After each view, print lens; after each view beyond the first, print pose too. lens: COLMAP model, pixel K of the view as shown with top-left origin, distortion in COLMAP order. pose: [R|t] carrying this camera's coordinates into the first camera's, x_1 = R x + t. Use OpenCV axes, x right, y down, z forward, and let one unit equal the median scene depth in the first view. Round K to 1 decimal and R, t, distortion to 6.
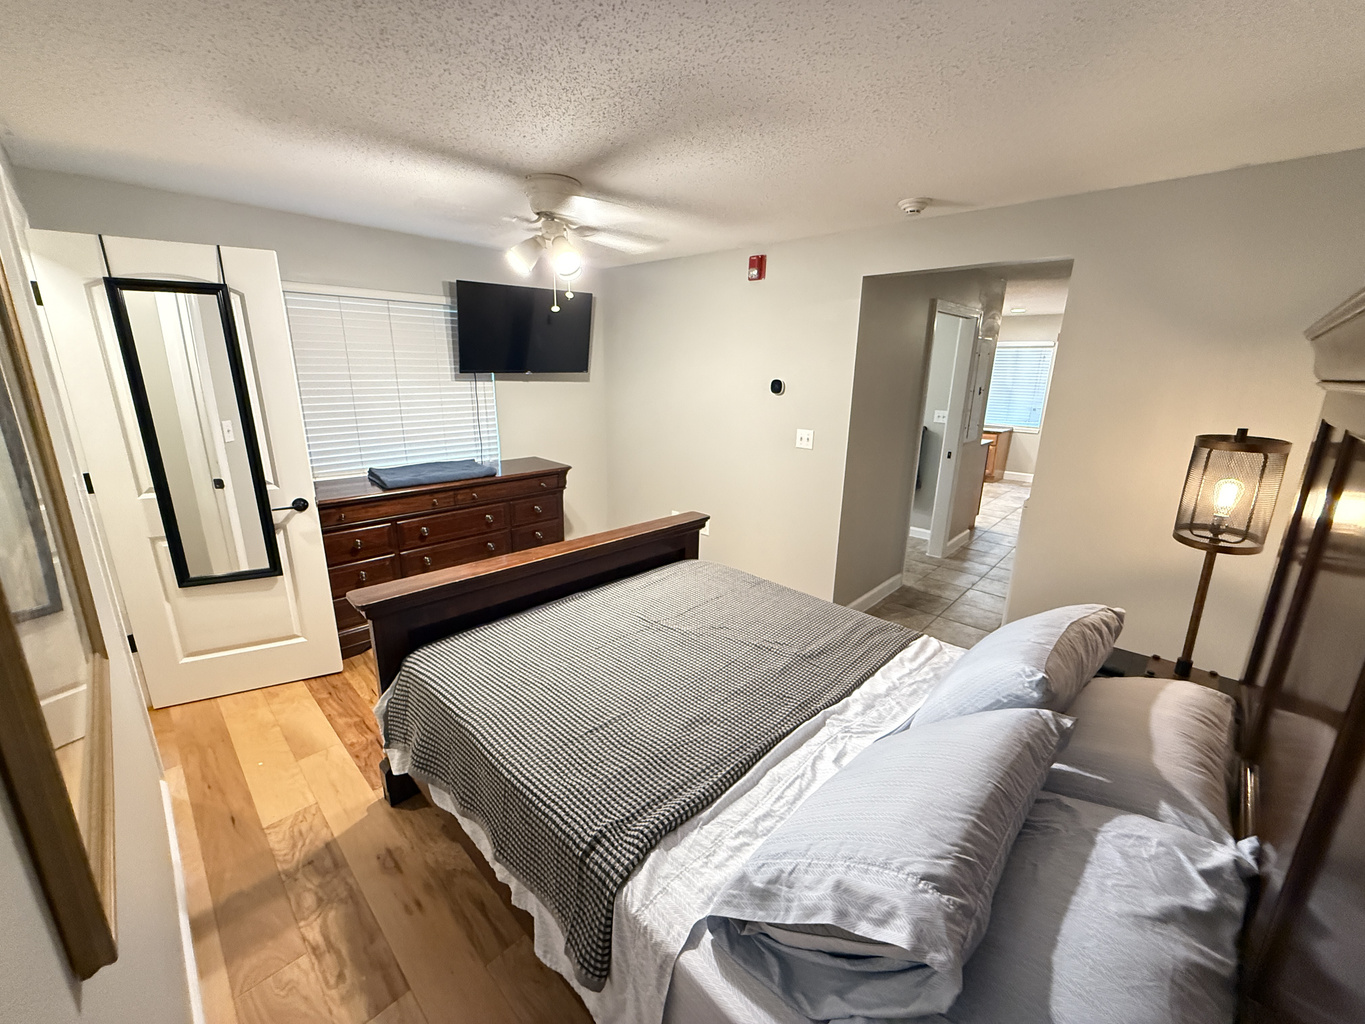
lens RADIAL K [[542.1, 0, 675.2], [0, 542.1, 503.3], [0, 0, 1]] dist [0.000130, 0.000206]
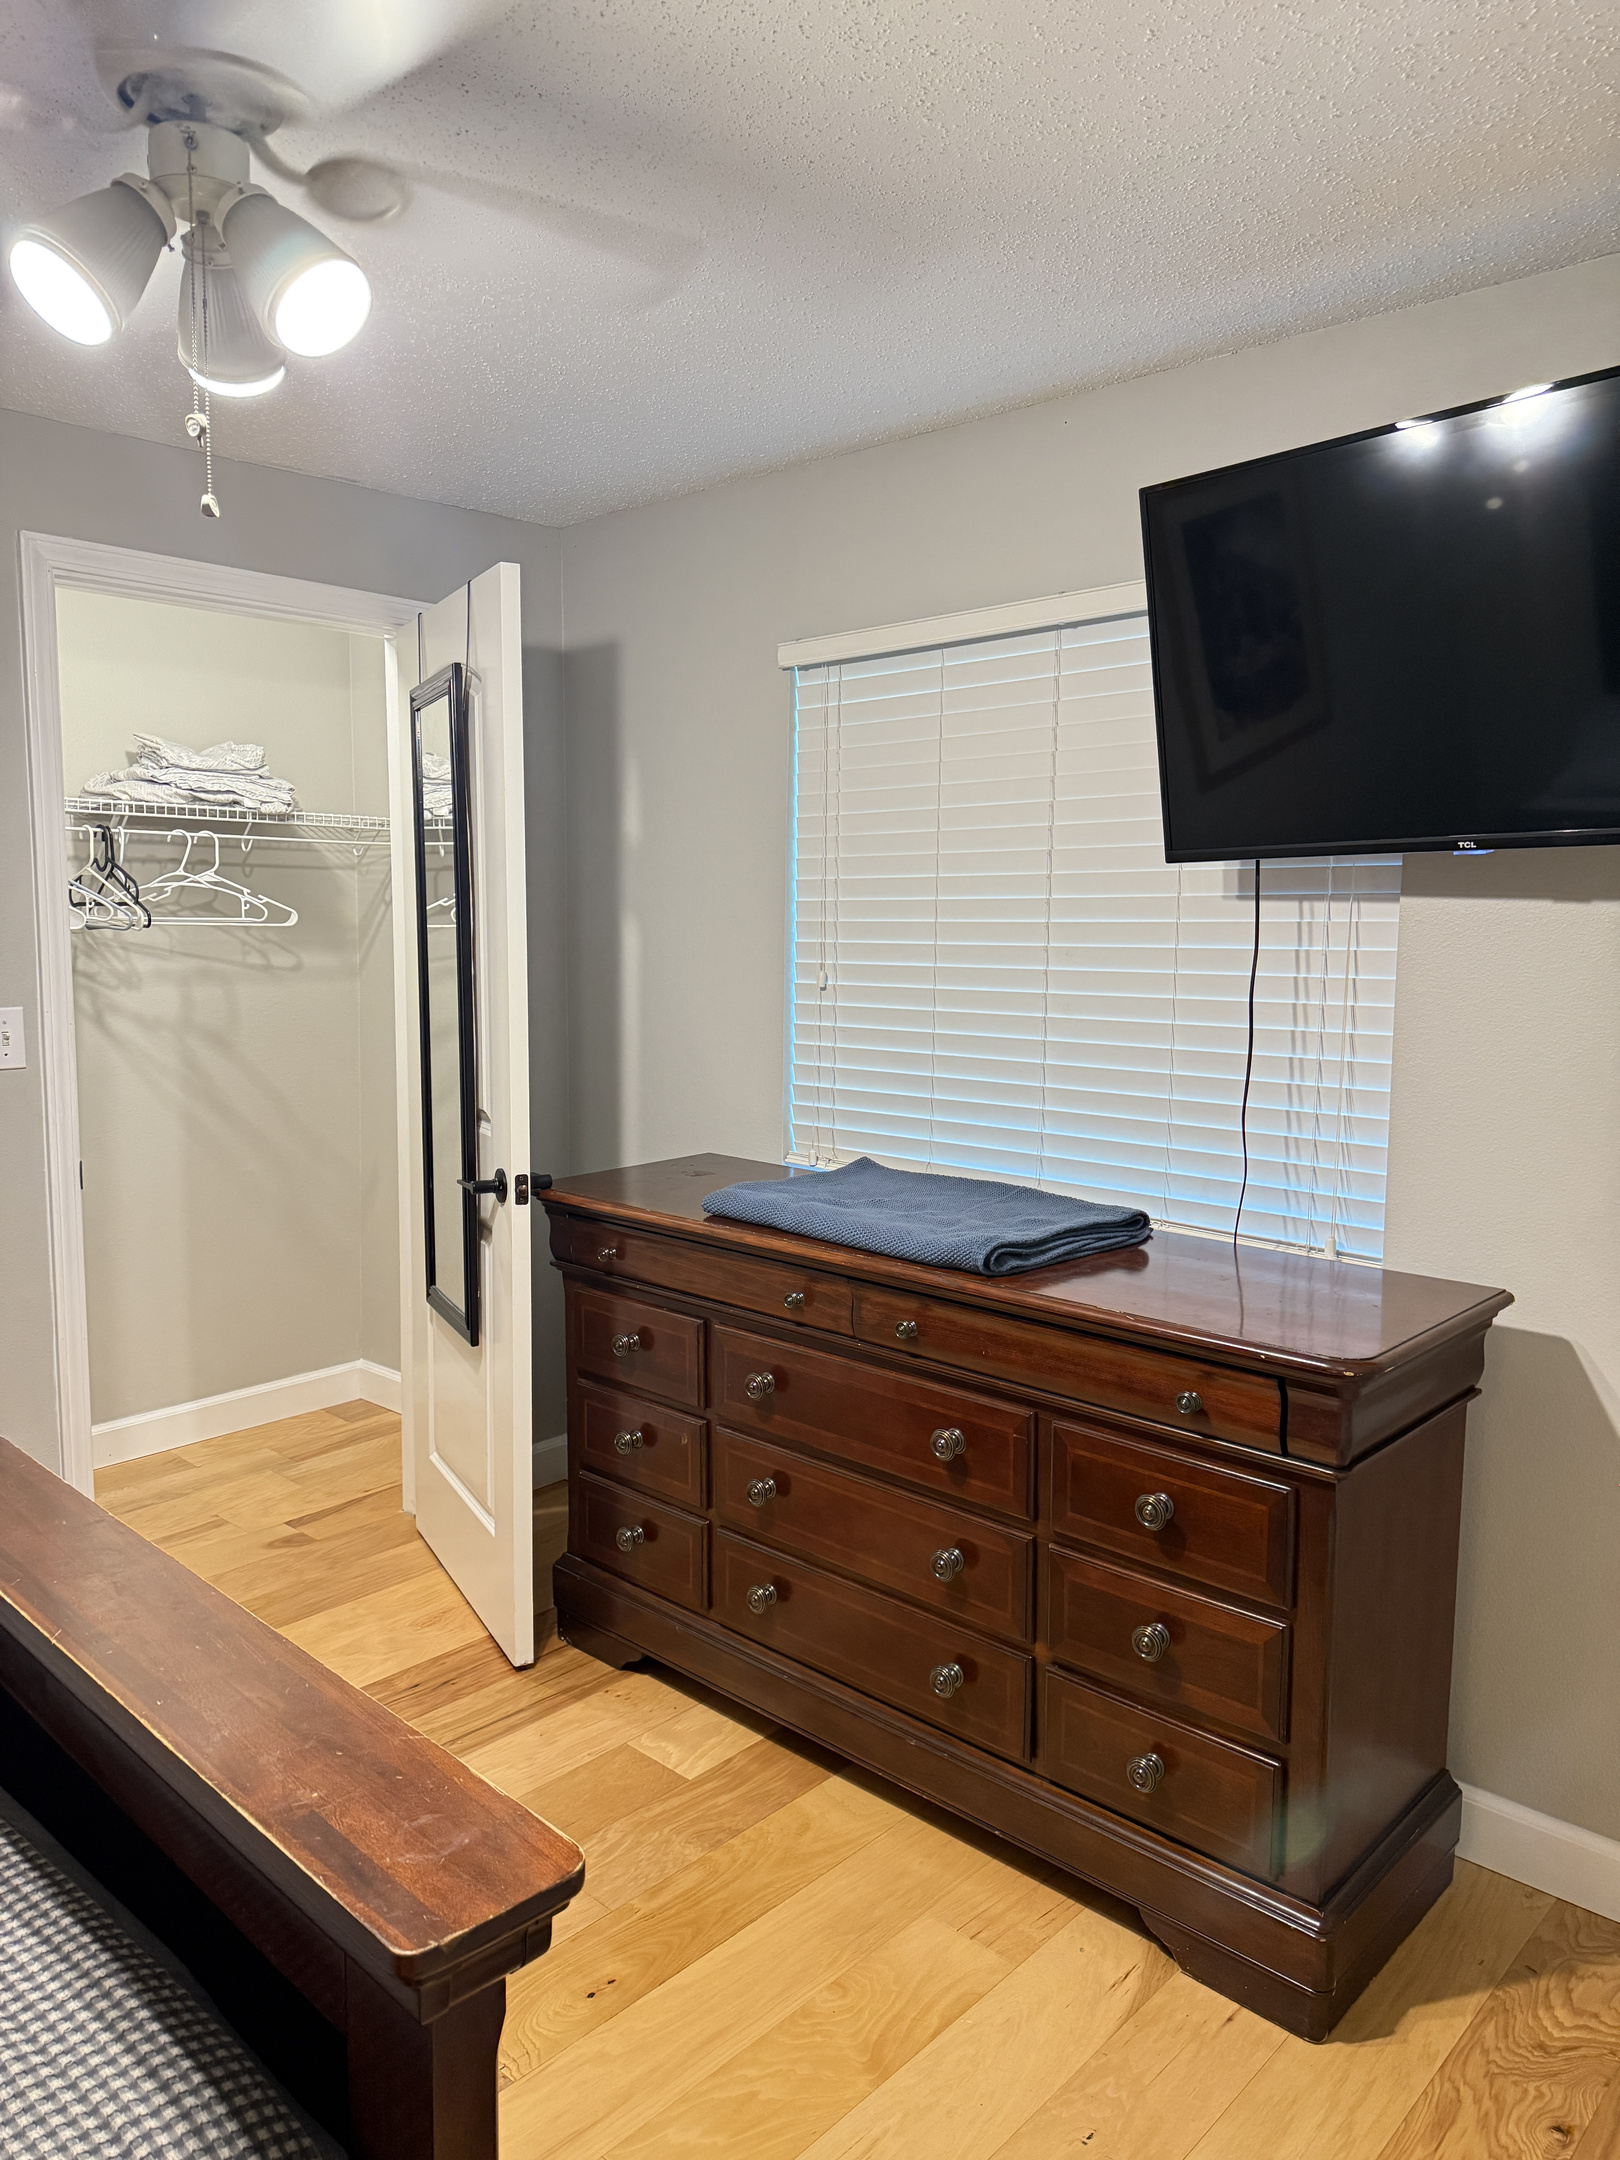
lens RADIAL K [[1516.5, 0, 810.0], [0, 1516.5, 1080.0], [0, 0, 1]] dist [0.156669, -0.331113]
pose [[0.024548, 0.089425, -0.995691, 0.318007], [-0.255726, 0.963415, 0.080222, -0.168746], [0.966438, 0.252655, 0.046518, 0.891100]]
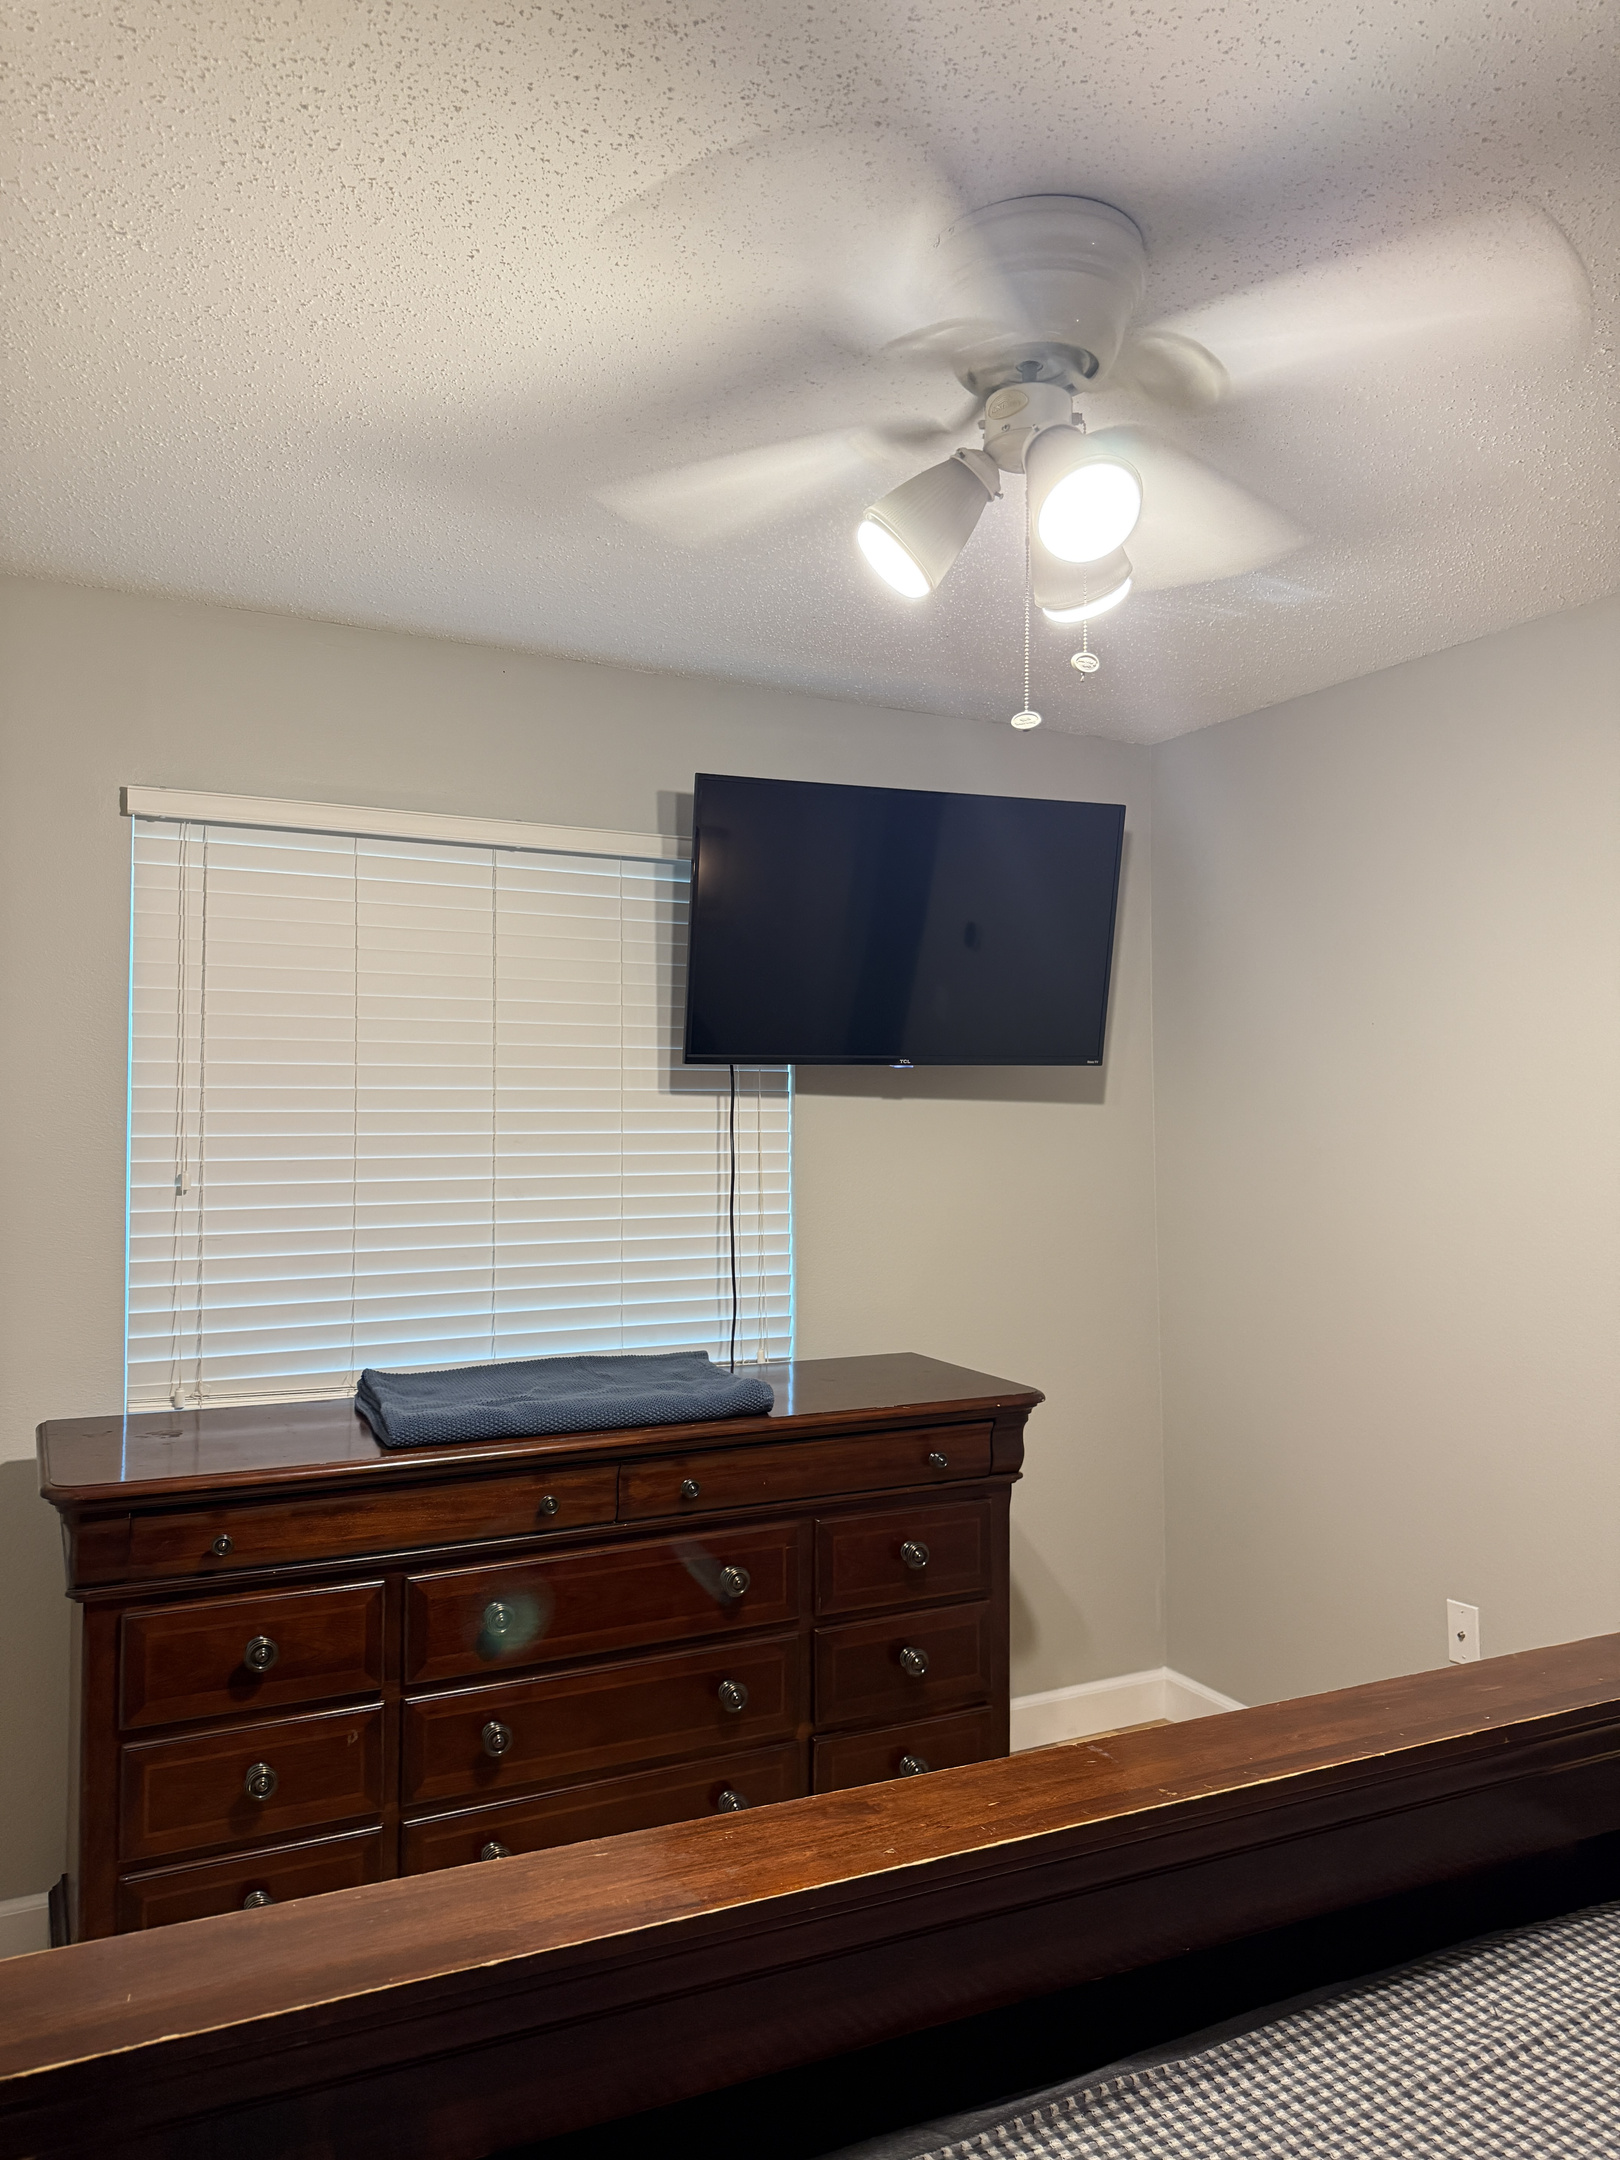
lens RADIAL K [[1516.5, 0, 810.0], [0, 1516.5, 1080.0], [0, 0, 1]] dist [0.156669, -0.331113]
pose [[0.950276, -0.024185, -0.310468, -0.071352], [-0.062358, 0.962008, -0.265804, -0.010132], [0.305101, 0.271947, 0.912665, 0.266875]]
